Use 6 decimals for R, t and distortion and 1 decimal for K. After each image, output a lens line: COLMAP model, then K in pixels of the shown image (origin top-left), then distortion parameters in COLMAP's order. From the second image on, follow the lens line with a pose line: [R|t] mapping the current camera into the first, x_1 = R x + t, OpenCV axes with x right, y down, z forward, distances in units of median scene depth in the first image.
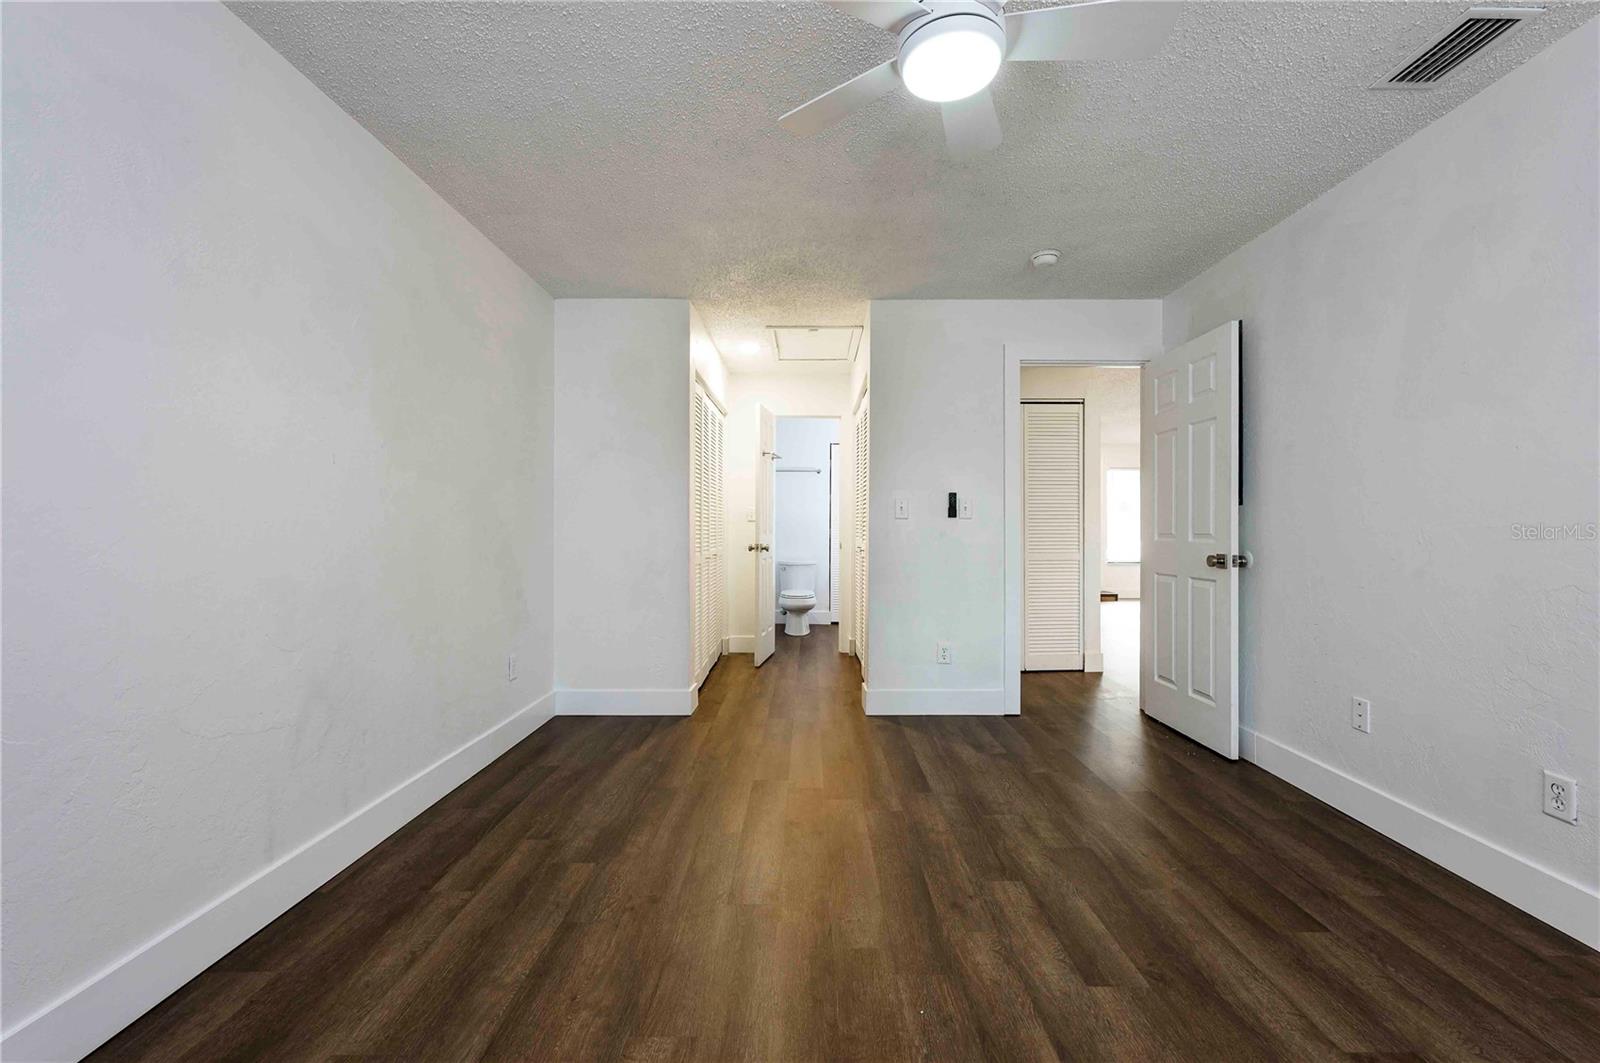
lens RADIAL K [[641.8, 0, 800.1], [0, 641.8, 525.6], [0, 0, 1]] dist [-0.001141, -0.000111]
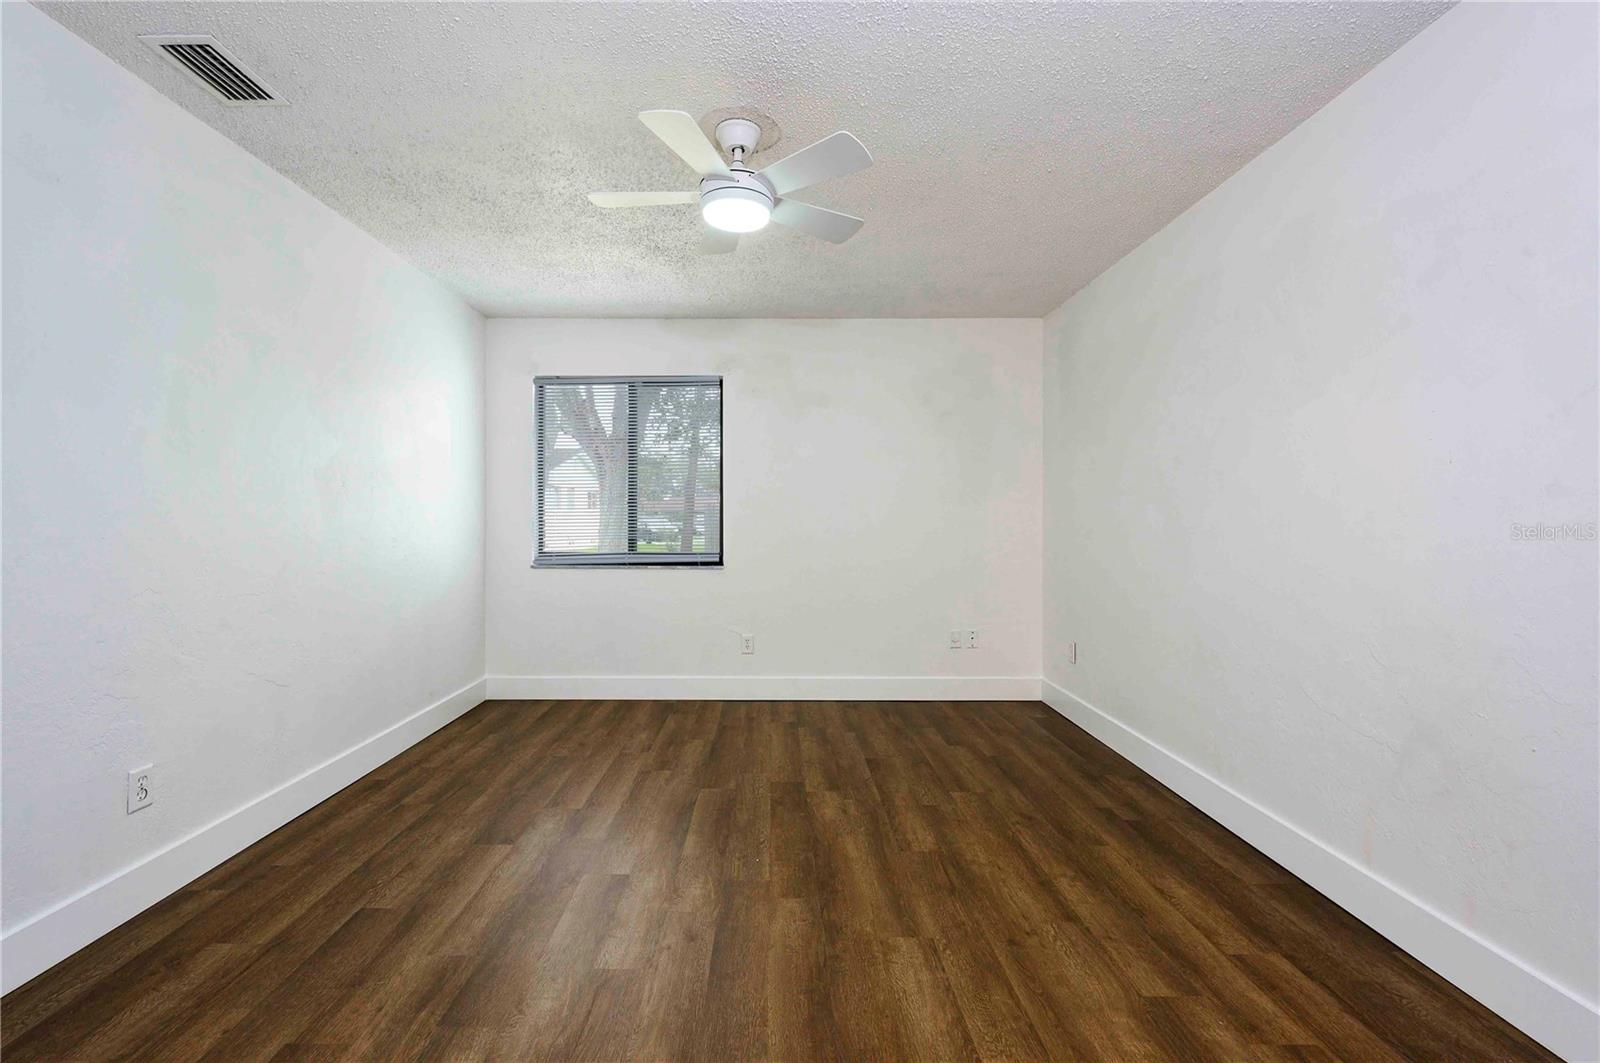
lens RADIAL K [[701.5, 0, 797.2], [0, 701.5, 528.2], [0, 0, 1]] dist [0.000148, 0.000016]
pose [[-0.998816, -0.003974, -0.048489, 0.139346], [-0.004297, 0.999969, 0.006544, -0.019381], [0.048462, 0.006744, -0.998802, 2.036008]]
